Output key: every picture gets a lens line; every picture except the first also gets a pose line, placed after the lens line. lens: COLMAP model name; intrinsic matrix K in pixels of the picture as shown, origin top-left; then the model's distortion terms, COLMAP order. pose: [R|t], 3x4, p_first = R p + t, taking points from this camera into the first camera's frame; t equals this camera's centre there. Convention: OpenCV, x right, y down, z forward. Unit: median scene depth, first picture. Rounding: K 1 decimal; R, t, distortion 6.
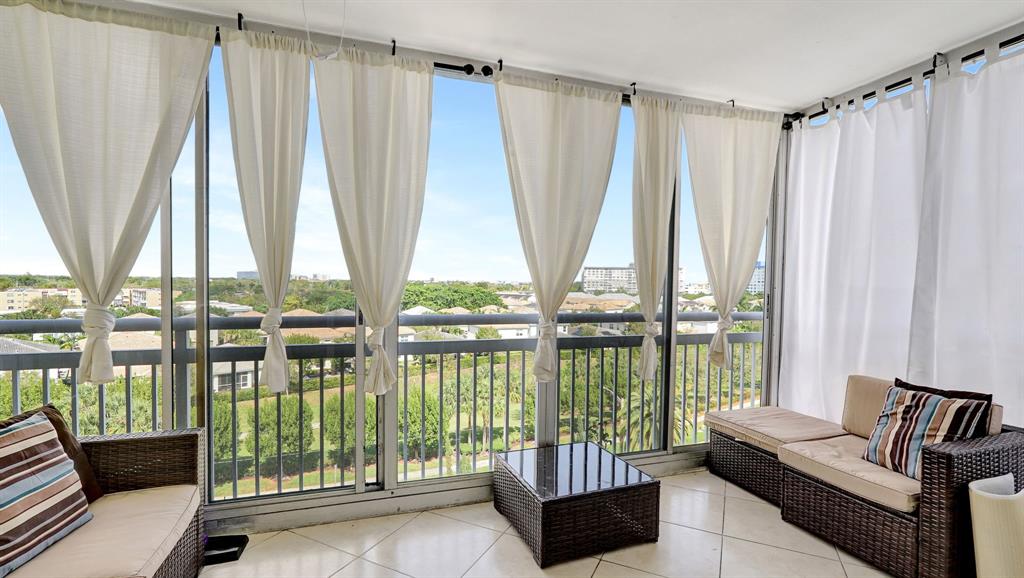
lens RADIAL K [[496.9, 0, 577.1], [0, 496.9, 294.5], [0, 0, 1]] dist [-0.001242, 0.011532]
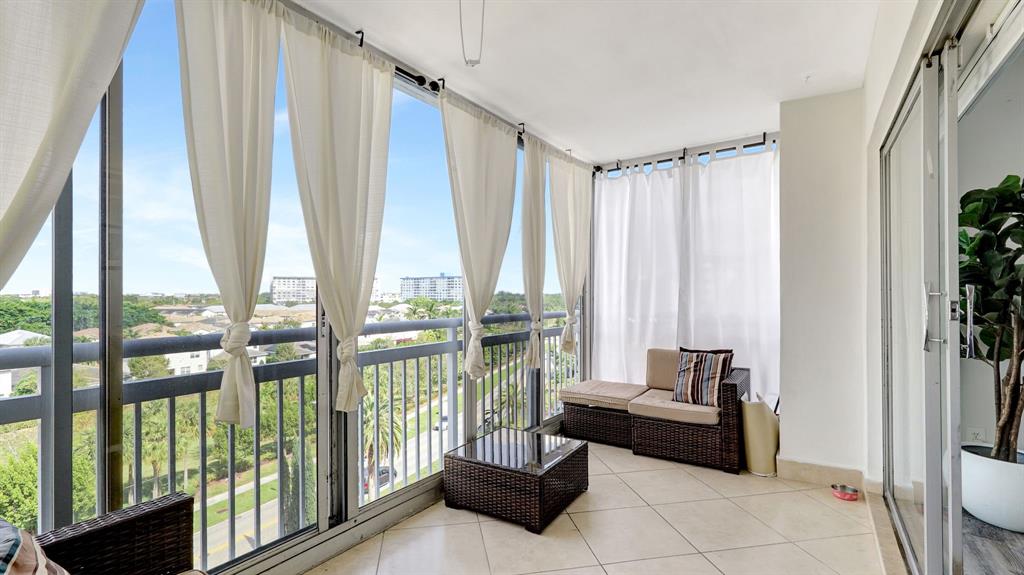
lens RADIAL K [[445.3, 0, 571.2], [0, 445.3, 289.4], [0, 0, 1]] dist [-0.001473, 0.007208]
pose [[0.788659, -0.010240, 0.614745, -0.505360], [0.028297, 0.999406, -0.019656, 0.003545], [-0.614179, 0.032898, 0.788481, 0.092830]]
